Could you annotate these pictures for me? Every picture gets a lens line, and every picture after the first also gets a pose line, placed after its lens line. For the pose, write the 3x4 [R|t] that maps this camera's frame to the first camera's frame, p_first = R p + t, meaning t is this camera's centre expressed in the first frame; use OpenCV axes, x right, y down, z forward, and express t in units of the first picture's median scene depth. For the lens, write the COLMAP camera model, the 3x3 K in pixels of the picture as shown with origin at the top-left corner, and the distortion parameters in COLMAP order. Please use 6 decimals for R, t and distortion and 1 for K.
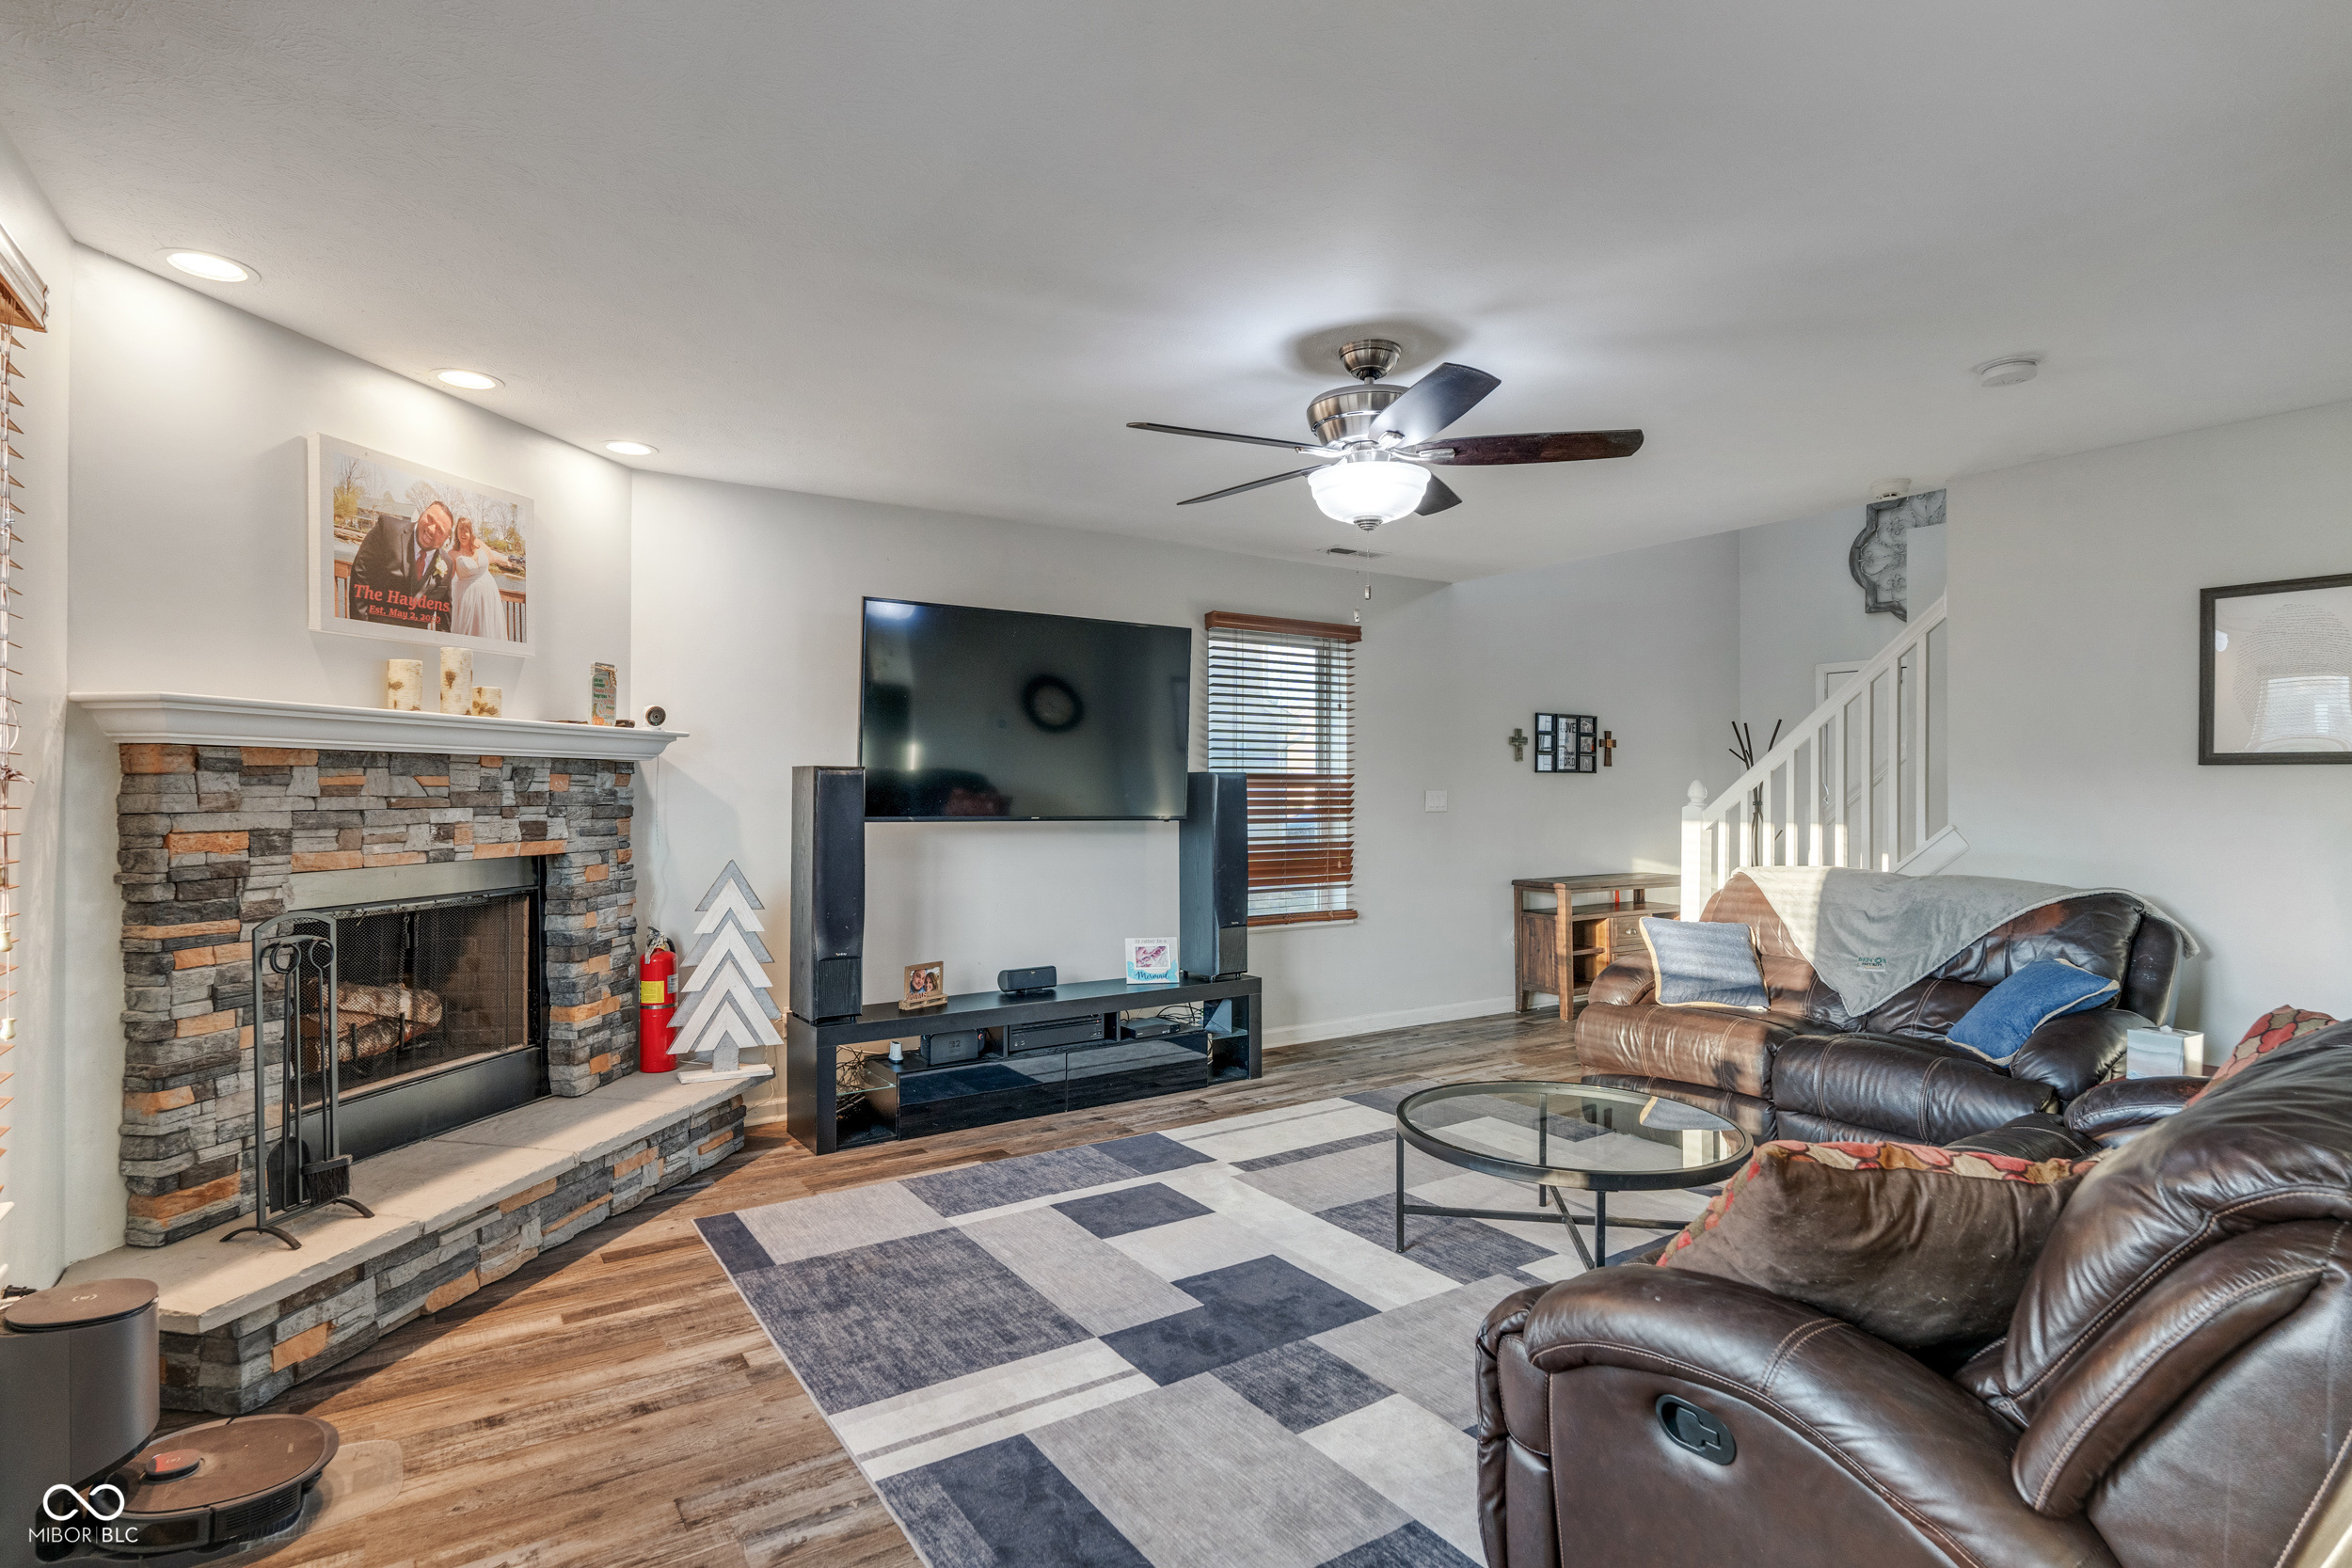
lens RADIAL K [[1173.0, 0, 1176.0], [0, 1173.0, 784.0], [0, 0, 1]] dist [-0.003474, 0.000065]
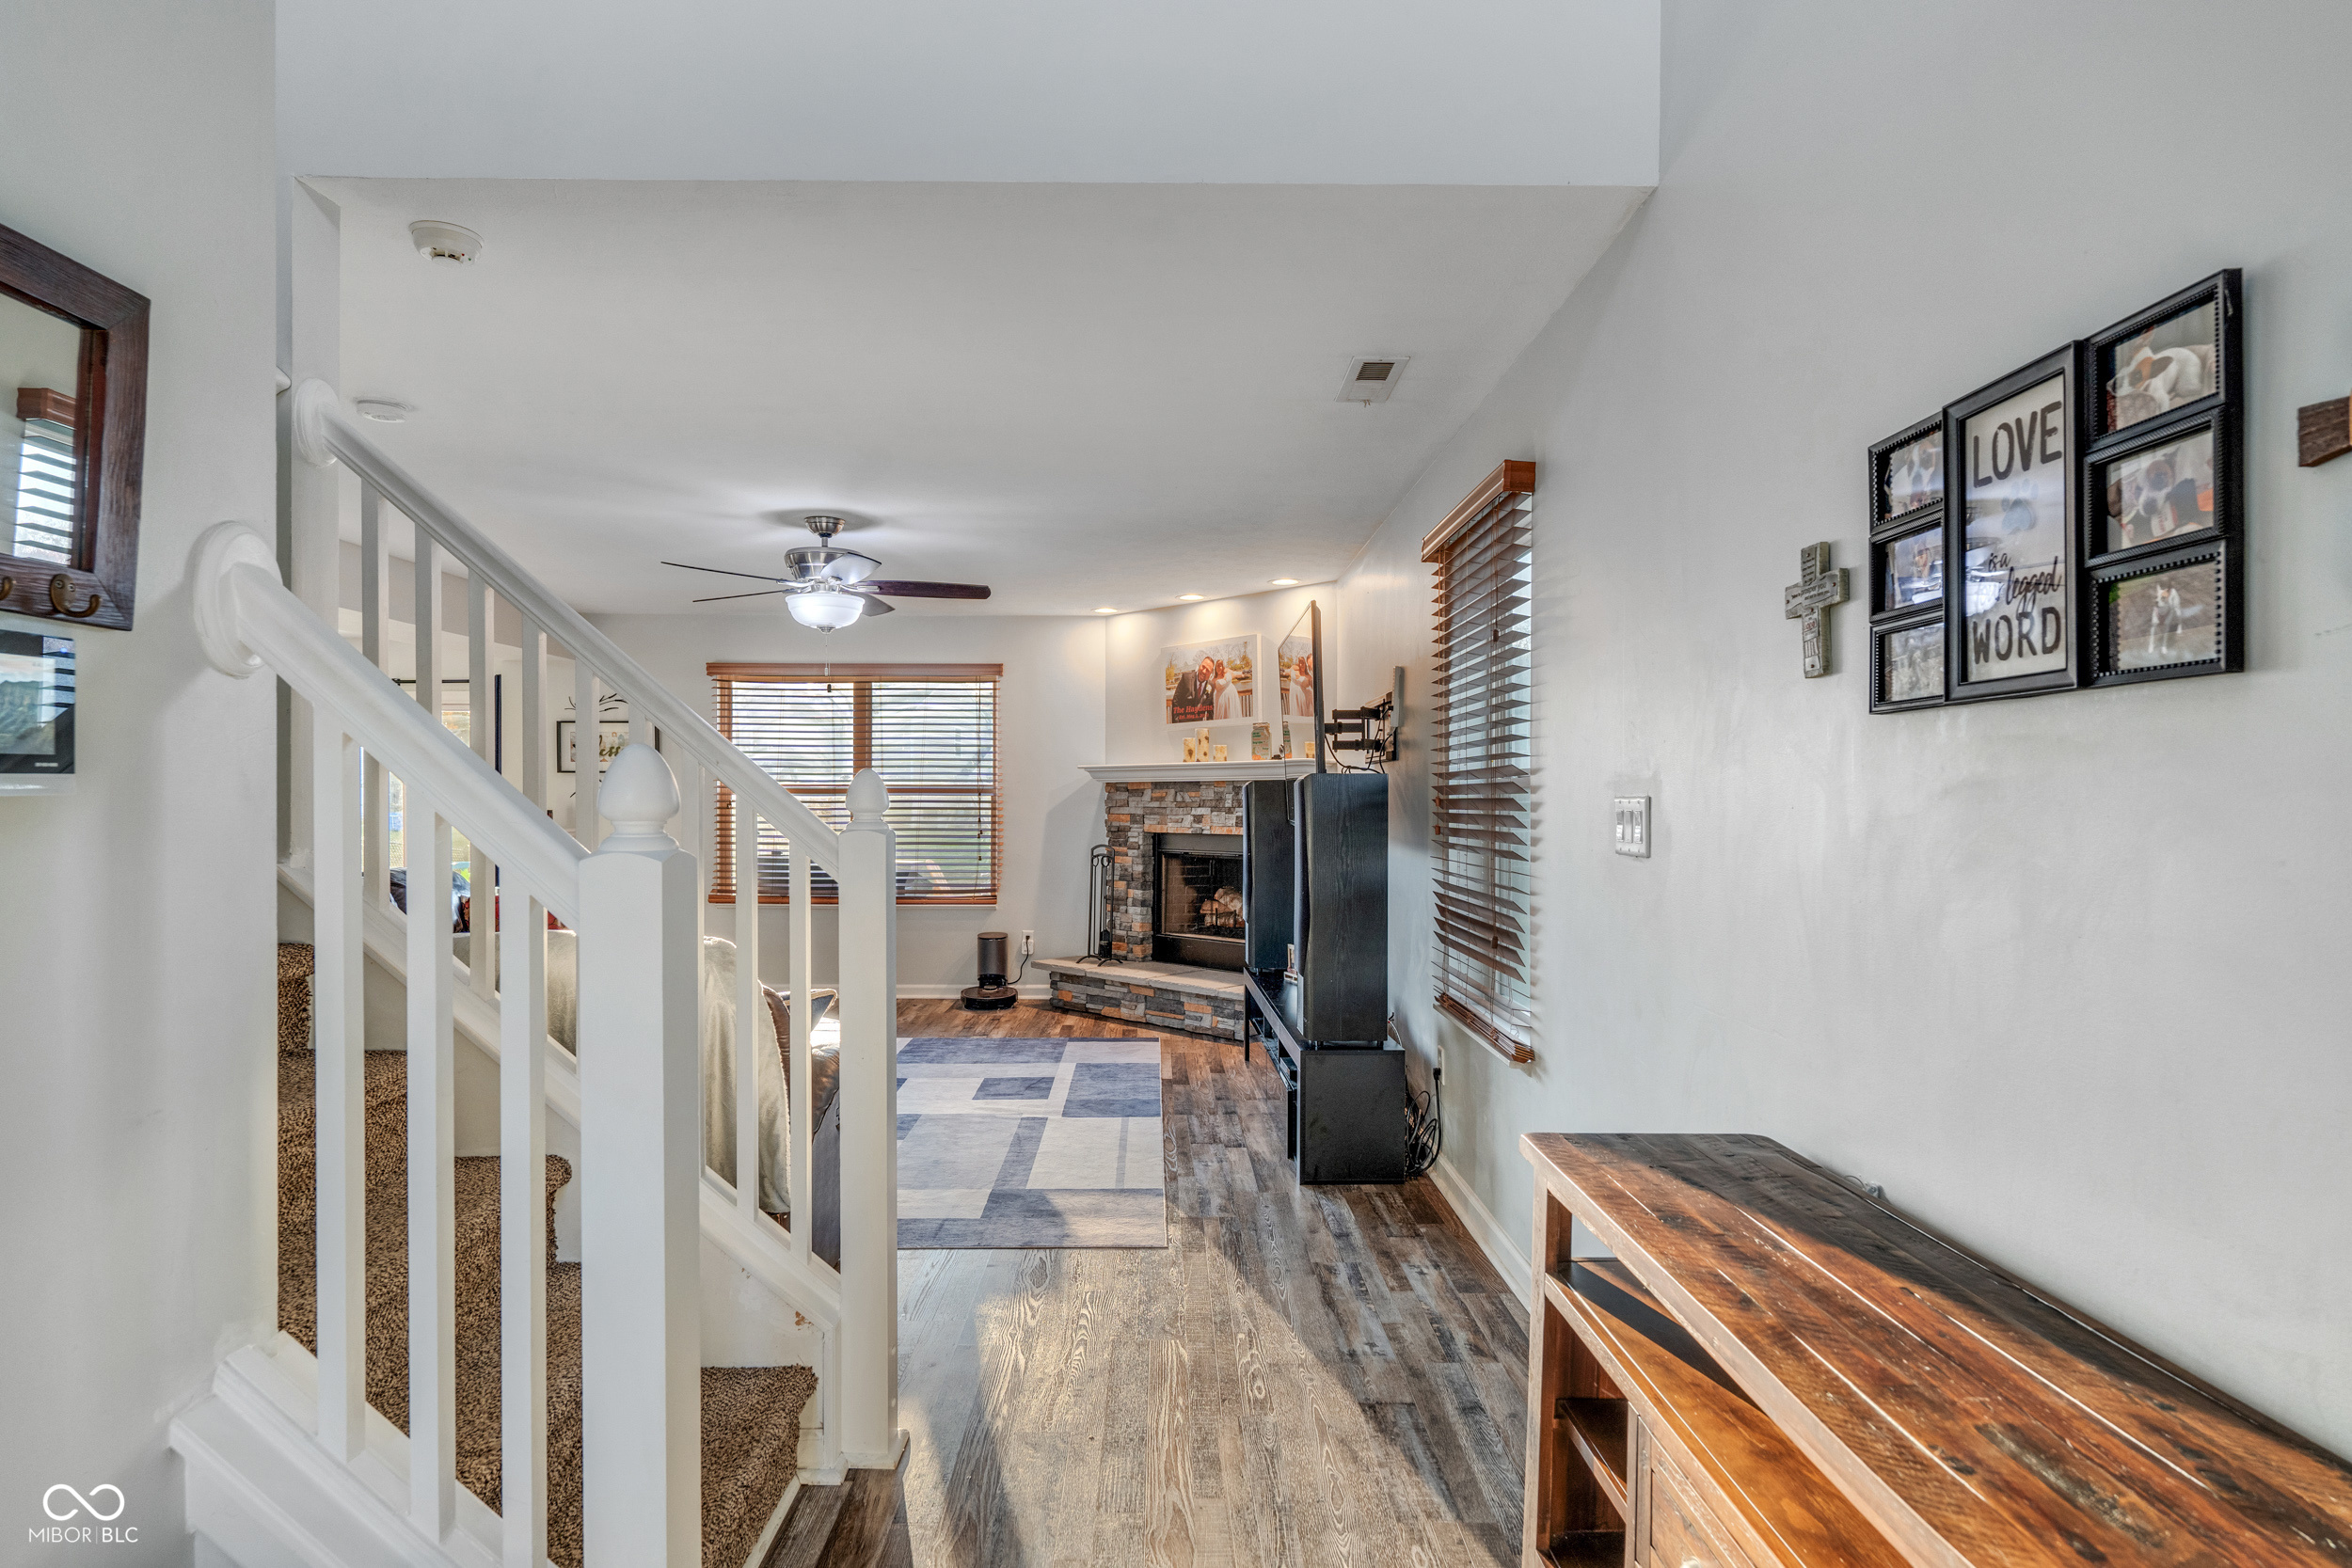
lens RADIAL K [[1227.2, 0, 1168.4], [0, 1227.2, 798.6], [0, 0, 1]] dist [-0.000725, 0.000032]
pose [[-0.544437, -0.001168, -0.838801, 1.141735], [0.003851, 0.999985, -0.003892, 0.012761], [0.838793, -0.005349, -0.544424, 2.008524]]
